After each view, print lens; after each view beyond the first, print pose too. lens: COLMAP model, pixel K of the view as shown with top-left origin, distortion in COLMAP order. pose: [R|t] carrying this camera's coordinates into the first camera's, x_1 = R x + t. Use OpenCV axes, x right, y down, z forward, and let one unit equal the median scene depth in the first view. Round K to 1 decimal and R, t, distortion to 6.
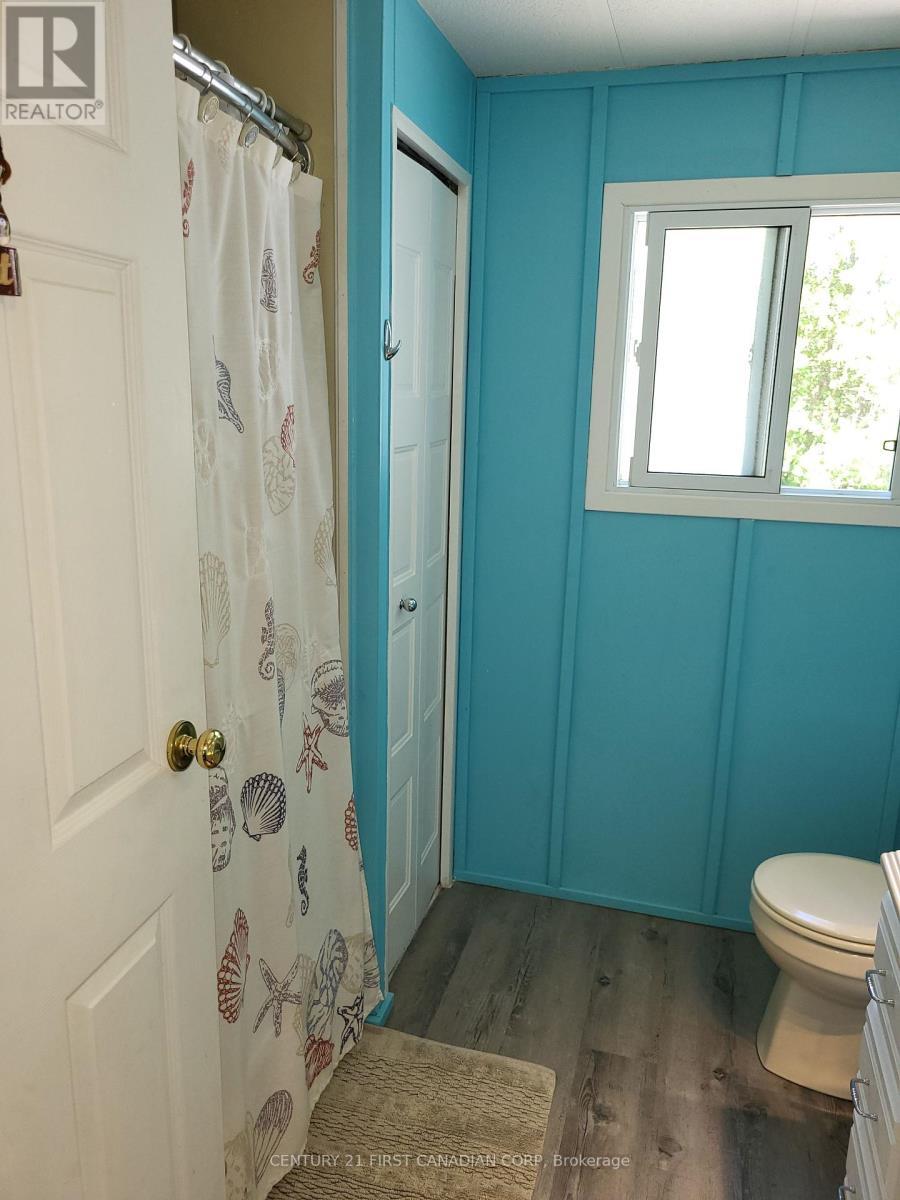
lens RADIAL K [[912.0, 0, 450.0], [0, 912.0, 600.0], [0, 0, 1]] dist [0.004491, 0.003001]
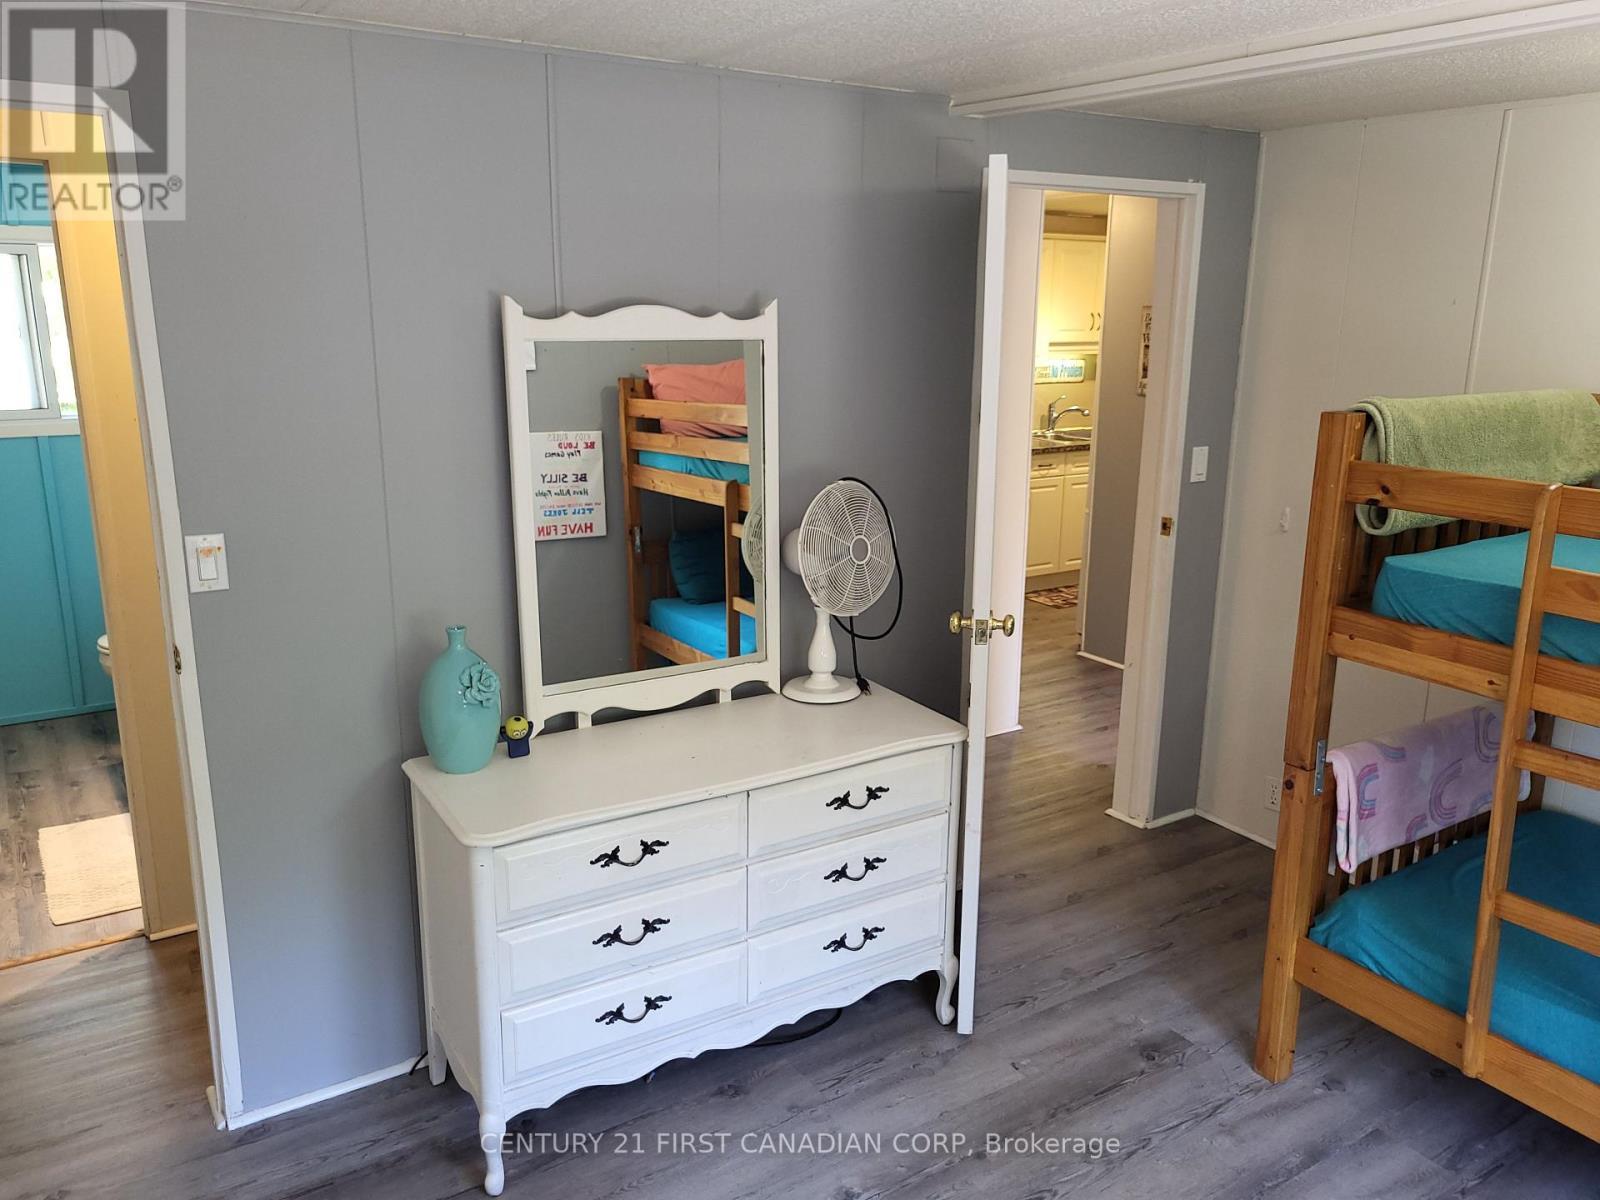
lens RADIAL K [[1238.8, 0, 801.2], [0, 1238.8, 607.6], [0, 0, 1]] dist [0.014865, 0.006099]
pose [[0.660877, -0.197044, 0.724165, -0.422632], [0.178261, 0.978517, 0.103570, 0.210208], [-0.729016, 0.060643, 0.681805, -1.393728]]
